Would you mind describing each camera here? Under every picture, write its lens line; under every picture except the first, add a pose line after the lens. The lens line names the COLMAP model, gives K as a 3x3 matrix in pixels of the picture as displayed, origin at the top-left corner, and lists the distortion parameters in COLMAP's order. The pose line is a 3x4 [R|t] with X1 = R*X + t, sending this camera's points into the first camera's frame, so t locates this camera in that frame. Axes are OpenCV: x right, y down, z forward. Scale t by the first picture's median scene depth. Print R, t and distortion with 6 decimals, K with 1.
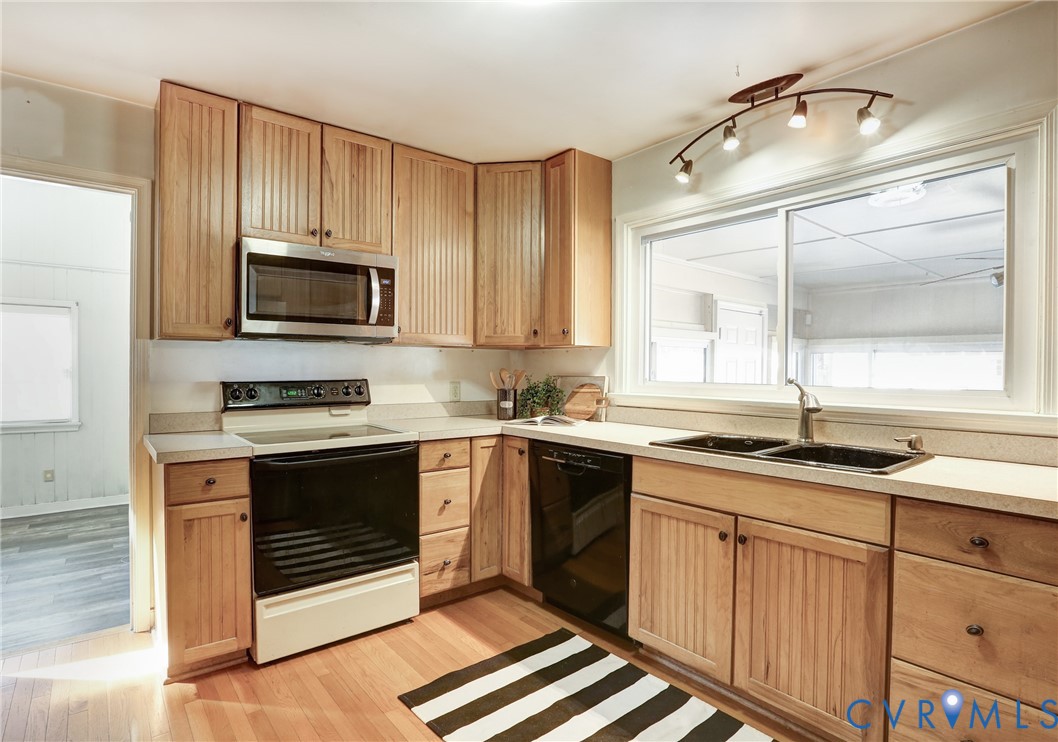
lens RADIAL K [[586.3, 0, 528.0], [0, 586.3, 372.8], [0, 0, 1]] dist [-0.014204, -0.000088]
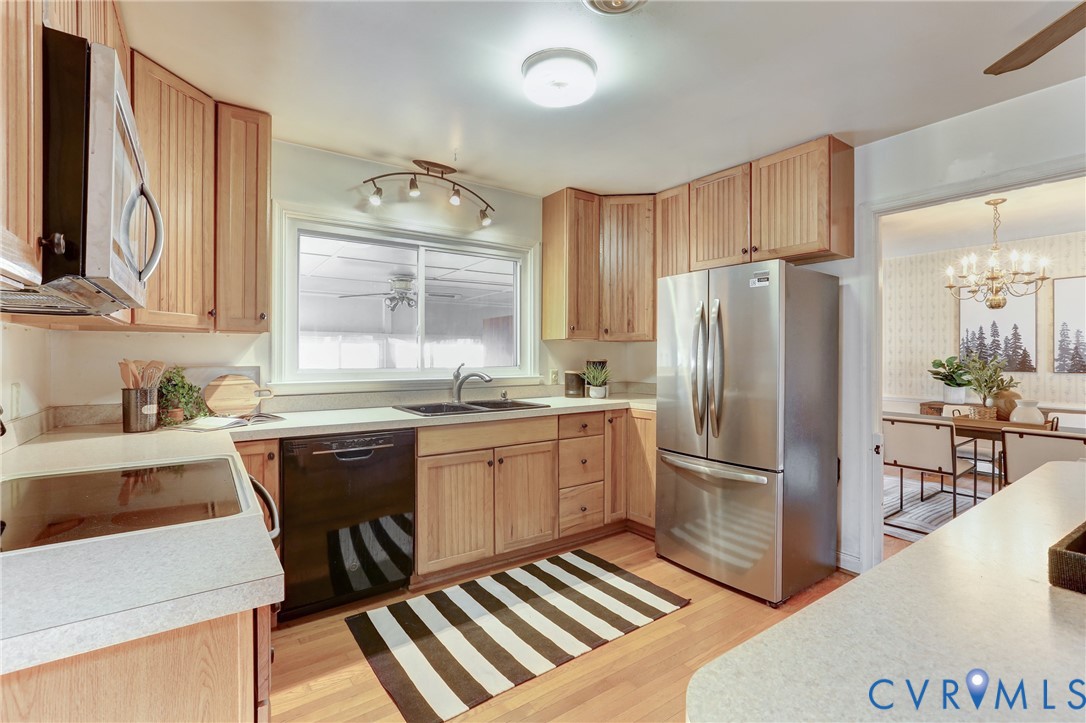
lens RADIAL K [[497.0, 0, 543.1], [0, 497.0, 355.0], [0, 0, 1]] dist [-0.001739, 0.005492]
pose [[0.034012, -0.002581, 0.999418, -0.856170], [0.009050, 0.999956, 0.002274, -0.011063], [-0.999380, 0.008967, 0.034034, 0.699266]]
